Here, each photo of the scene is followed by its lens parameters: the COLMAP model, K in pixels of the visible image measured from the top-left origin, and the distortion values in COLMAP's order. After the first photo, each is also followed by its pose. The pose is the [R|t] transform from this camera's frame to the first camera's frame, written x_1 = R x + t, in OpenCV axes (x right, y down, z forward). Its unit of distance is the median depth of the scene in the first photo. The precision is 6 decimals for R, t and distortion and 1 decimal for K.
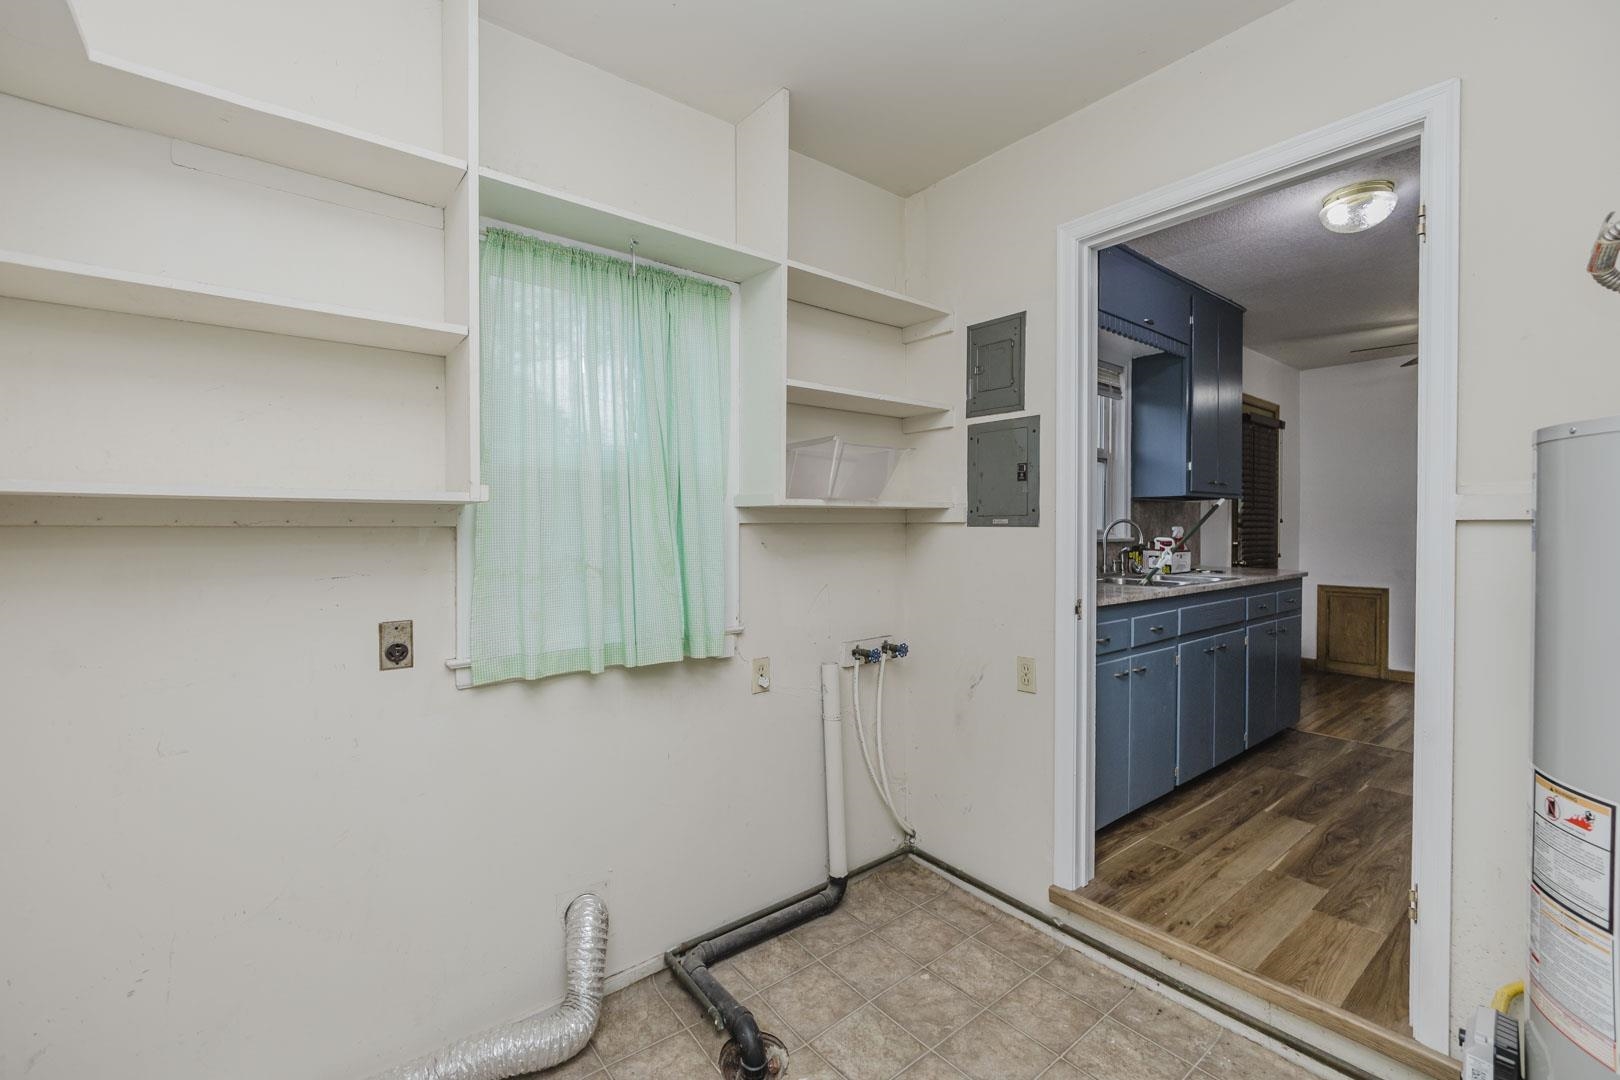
lens RADIAL K [[692.6, 0, 803.3], [0, 692.6, 538.3], [0, 0, 1]] dist [-0.003373, 0.001026]
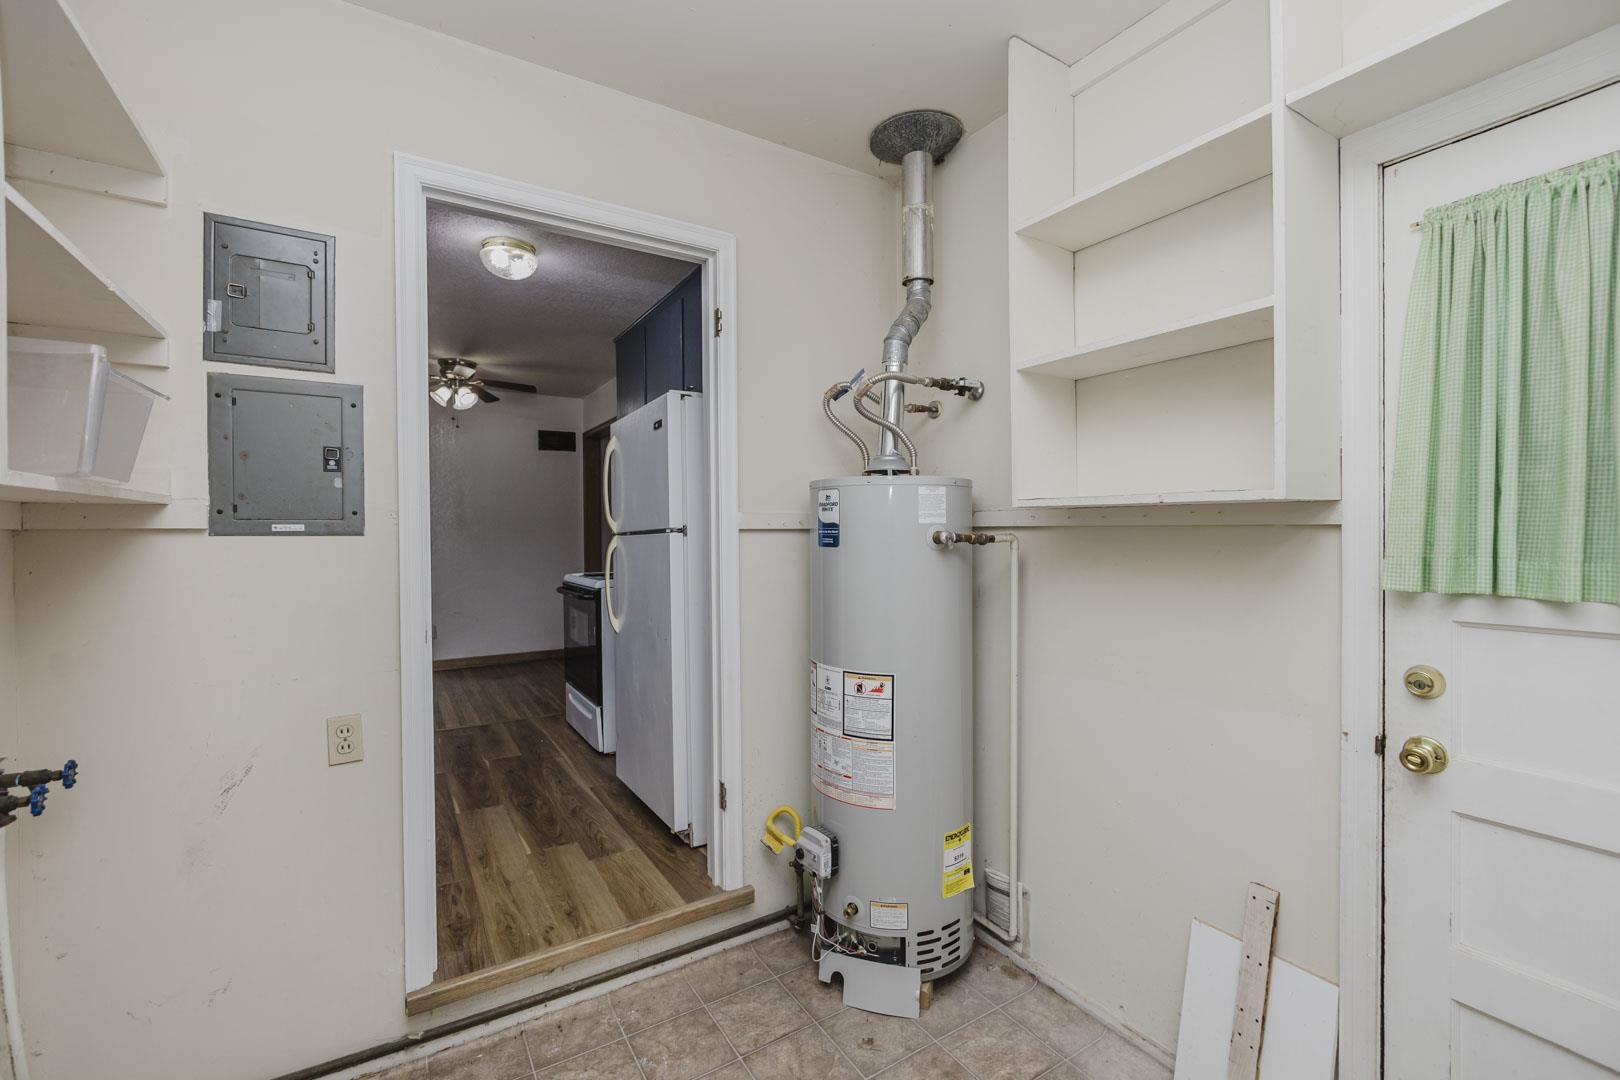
lens RADIAL K [[692.6, 0, 822.3], [0, 692.6, 538.5], [0, 0, 1]] dist [-0.003373, 0.001026]
pose [[0.108260, -0.008860, 0.994083, -0.362976], [0.021093, 0.999756, 0.006614, -0.007972], [-0.993899, 0.020252, 0.108420, 0.445068]]
